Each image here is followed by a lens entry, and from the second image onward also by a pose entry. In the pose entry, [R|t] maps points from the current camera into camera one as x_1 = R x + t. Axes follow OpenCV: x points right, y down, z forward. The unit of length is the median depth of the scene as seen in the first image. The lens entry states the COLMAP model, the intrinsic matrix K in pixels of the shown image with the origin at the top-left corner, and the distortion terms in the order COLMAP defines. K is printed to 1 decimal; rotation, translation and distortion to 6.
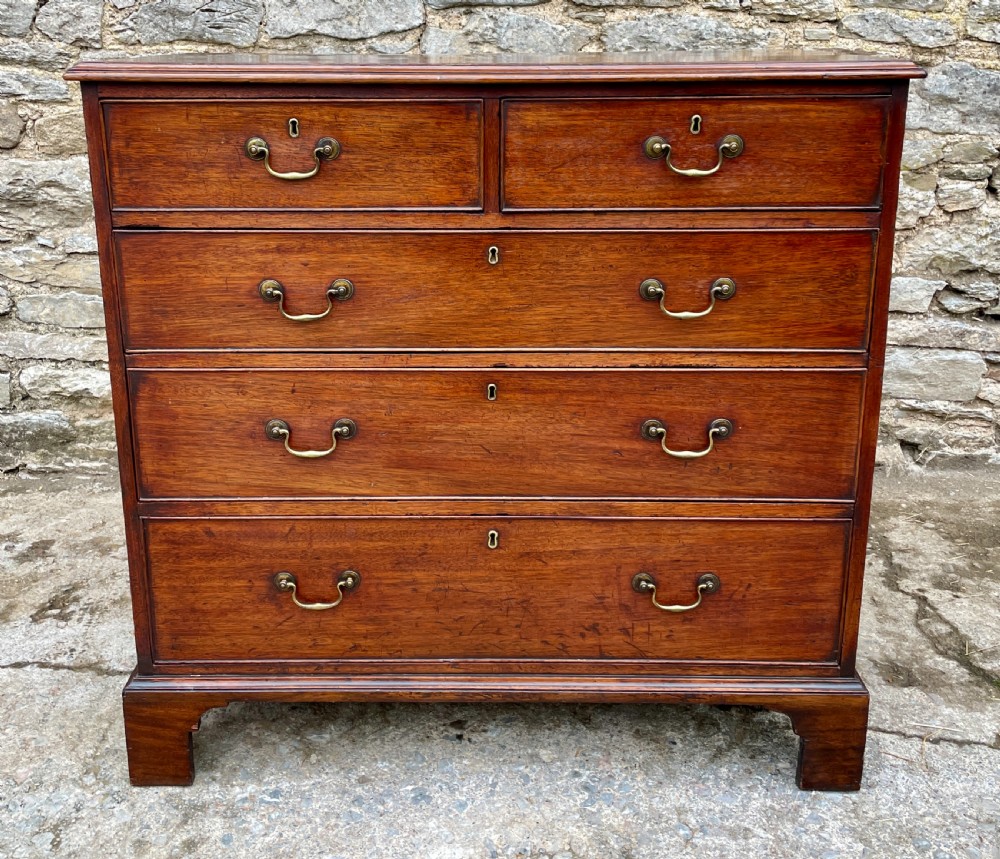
lens RADIAL K [[1080.5, 0, 468.6], [0, 1080.5, 313.8], [0, 0, 1]] dist [0.035203, 0.000000]
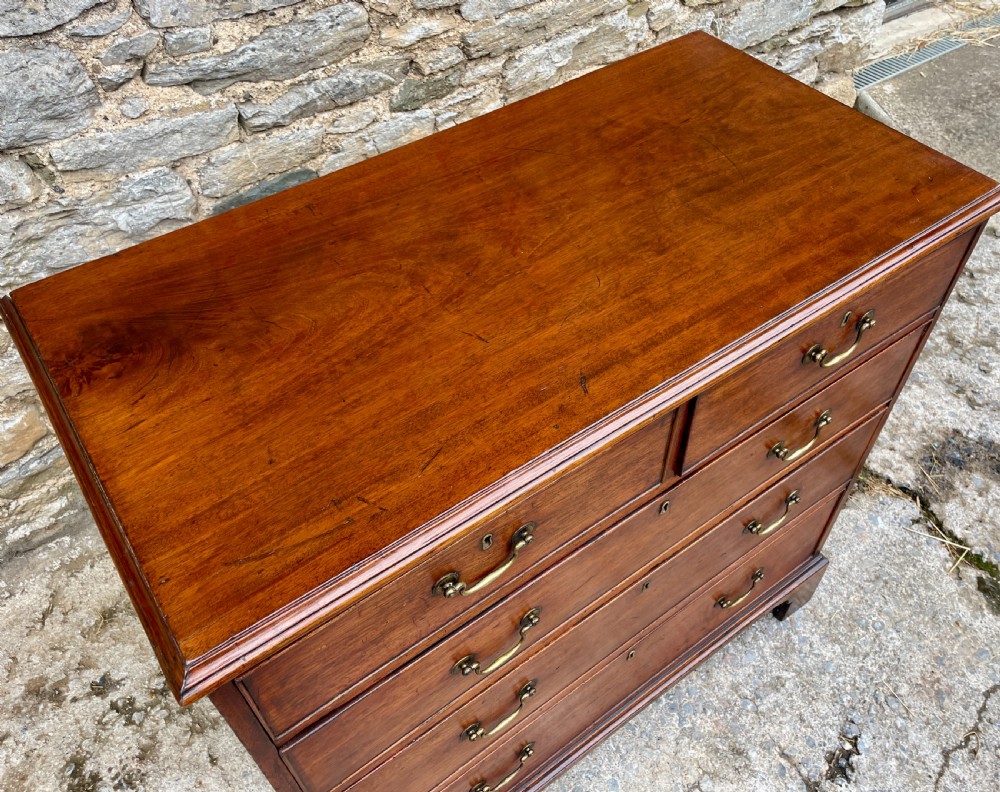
lens RADIAL K [[814.5, 0, 507.2], [0, 814.5, 398.5], [0, 0, 1]] dist [0.079875, -0.105952]
pose [[0.800120, -0.454037, 0.391993, -0.292061], [0.167064, 0.796317, 0.581351, -0.515931], [-0.576106, -0.399663, 0.713002, 0.578418]]
